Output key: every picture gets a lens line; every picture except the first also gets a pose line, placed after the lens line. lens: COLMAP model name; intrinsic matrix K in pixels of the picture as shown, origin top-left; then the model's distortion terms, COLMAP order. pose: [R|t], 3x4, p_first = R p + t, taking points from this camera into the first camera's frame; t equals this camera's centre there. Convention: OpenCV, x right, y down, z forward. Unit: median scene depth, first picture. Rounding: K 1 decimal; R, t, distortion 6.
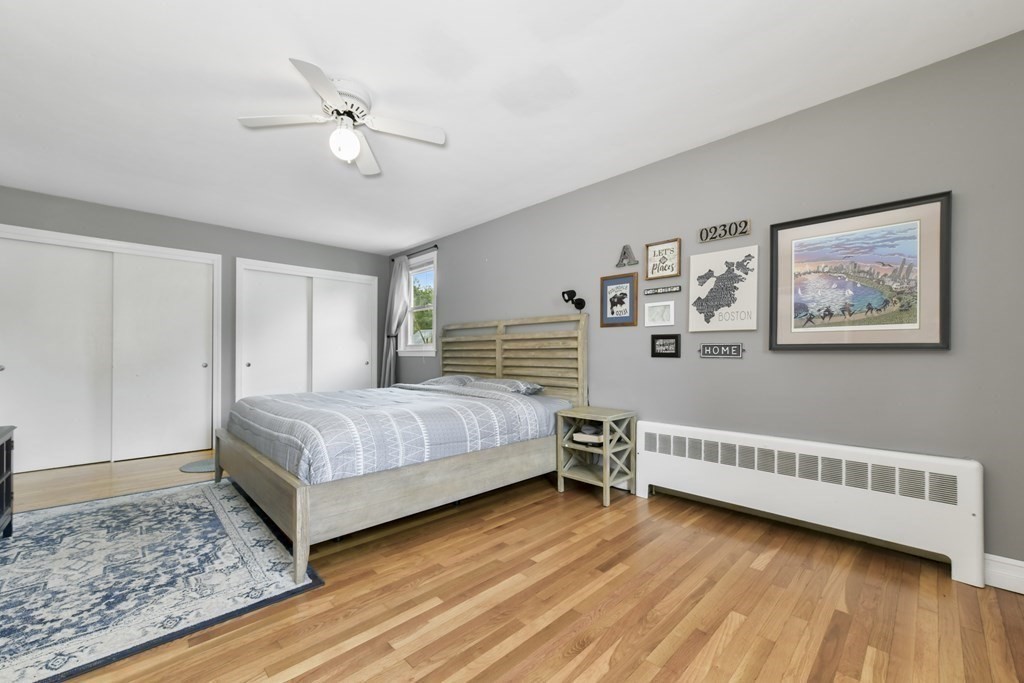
lens RADIAL K [[401.2, 0, 504.0], [0, 401.2, 347.1], [0, 0, 1]] dist [-0.001334, -0.000635]
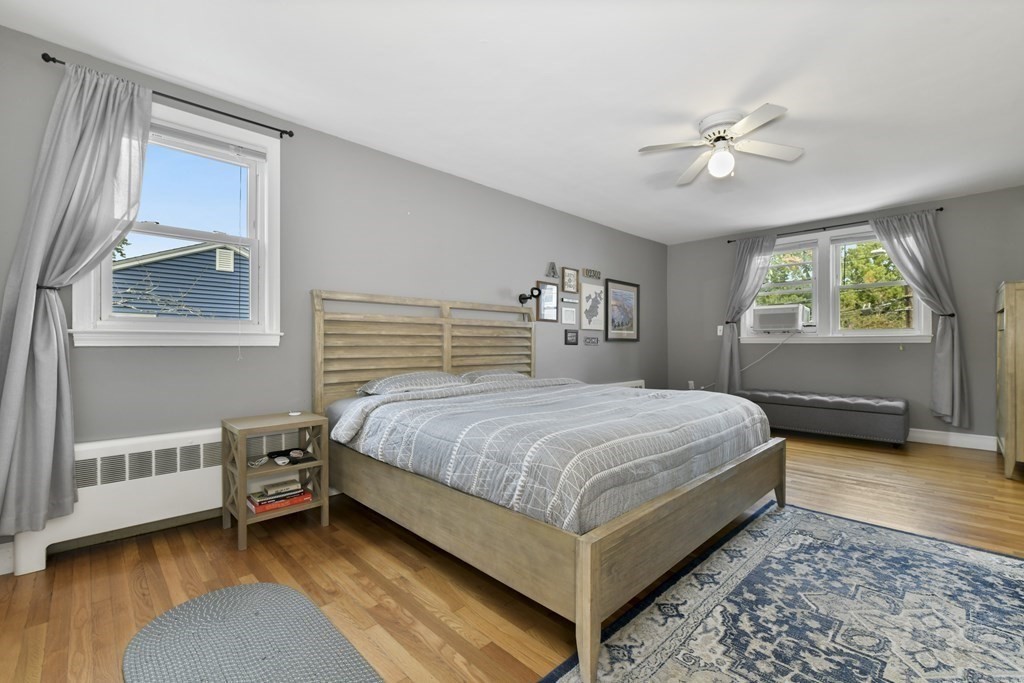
lens RADIAL K [[439.6, 0, 505.5], [0, 439.6, 345.5], [0, 0, 1]] dist [-0.012611, 0.000680]
pose [[0.009416, -0.010184, 0.999904, -1.580146], [-0.024505, 0.999645, 0.010412, 0.021442], [-0.999655, -0.024600, 0.009163, 1.519360]]
